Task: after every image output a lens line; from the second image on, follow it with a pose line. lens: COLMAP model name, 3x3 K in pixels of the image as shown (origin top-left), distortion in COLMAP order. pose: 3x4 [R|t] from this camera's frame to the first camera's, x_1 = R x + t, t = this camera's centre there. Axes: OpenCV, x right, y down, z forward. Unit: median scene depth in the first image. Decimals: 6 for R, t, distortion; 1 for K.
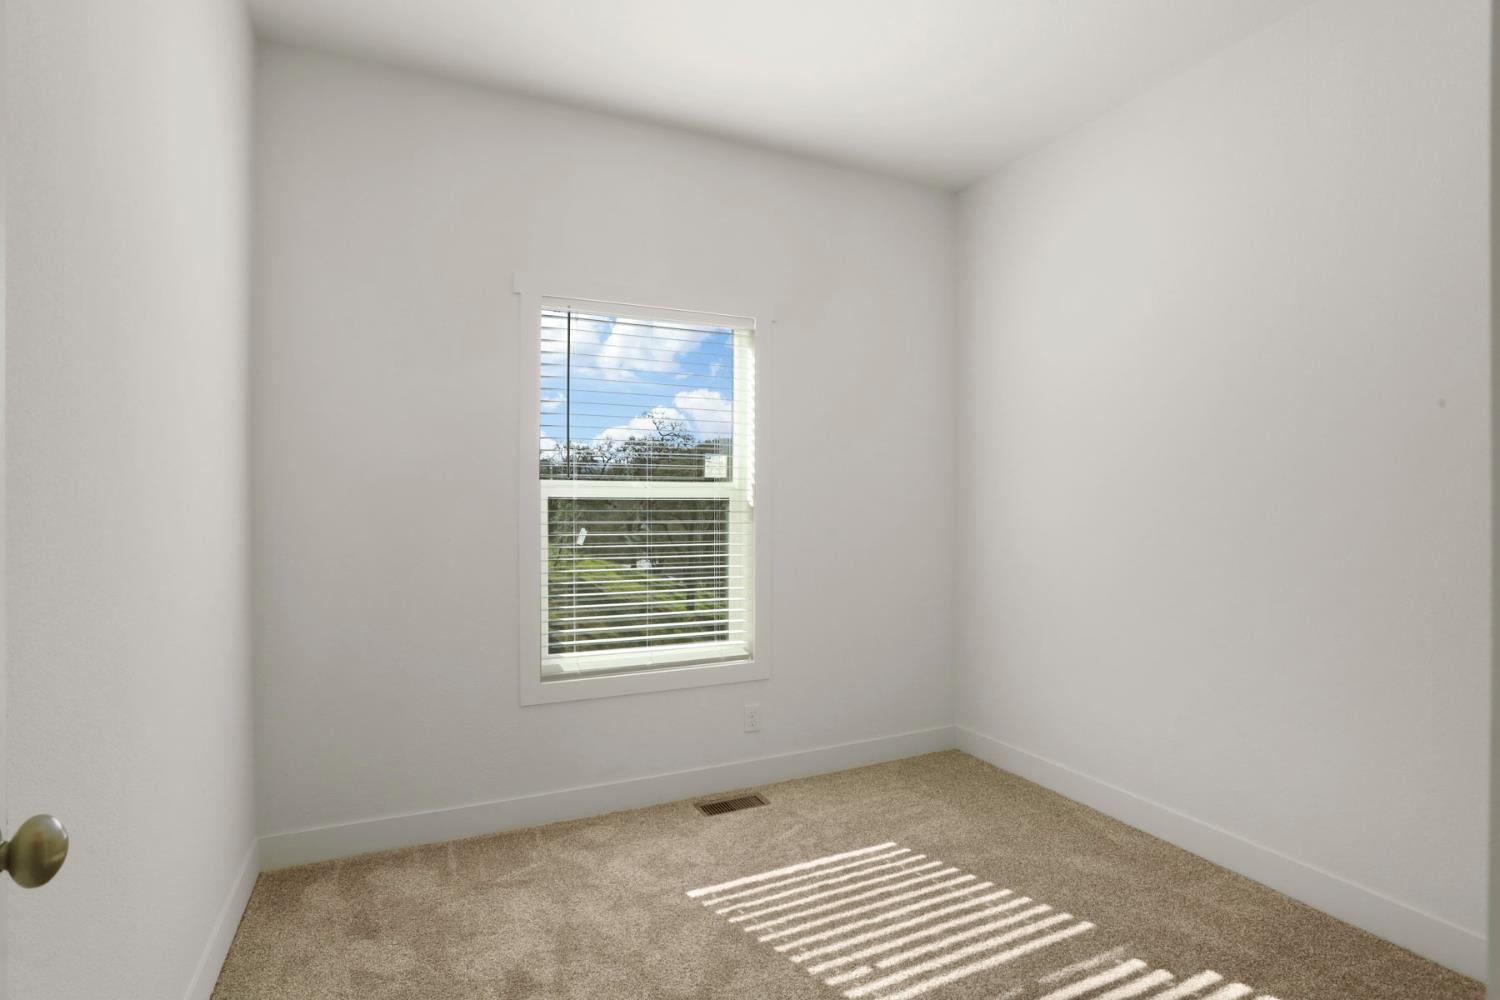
lens RADIAL K [[737.2, 0, 744.7], [0, 737.2, 482.3], [0, 0, 1]] dist [-0.075184, 0.035079]
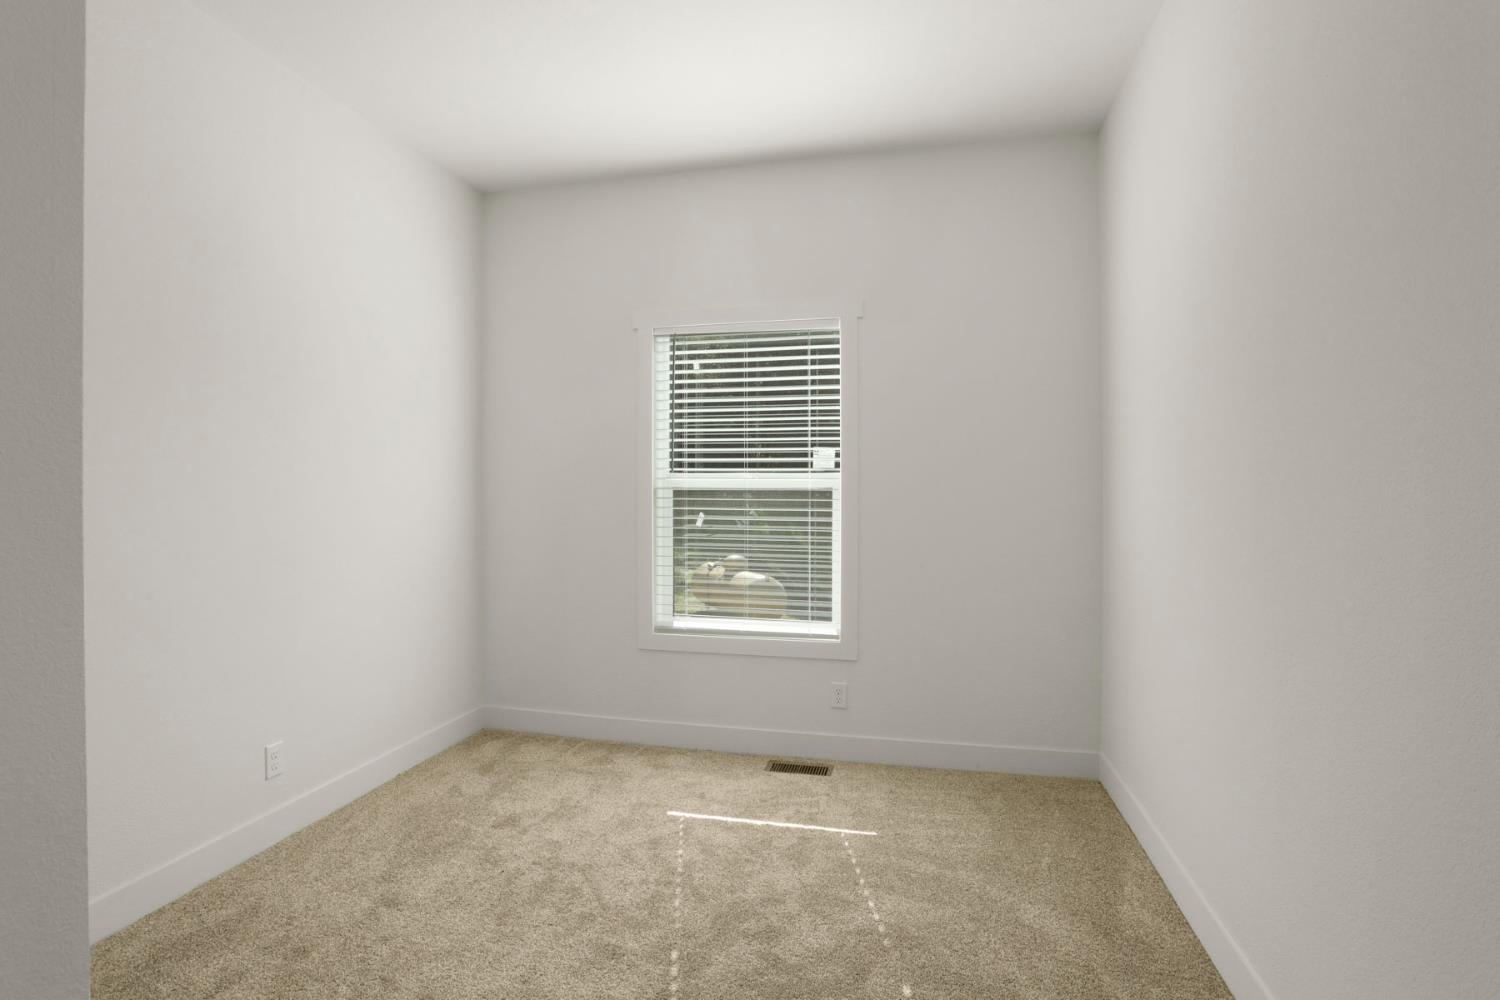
lens RADIAL K [[737.2, 0, 744.7], [0, 737.2, 482.3], [0, 0, 1]] dist [-0.075184, 0.035079]
pose [[0.785631, -0.000458, -0.618695, 0.588983], [0.009223, 0.999897, 0.010972, -0.000283], [0.618626, -0.014326, 0.785555, 0.091340]]
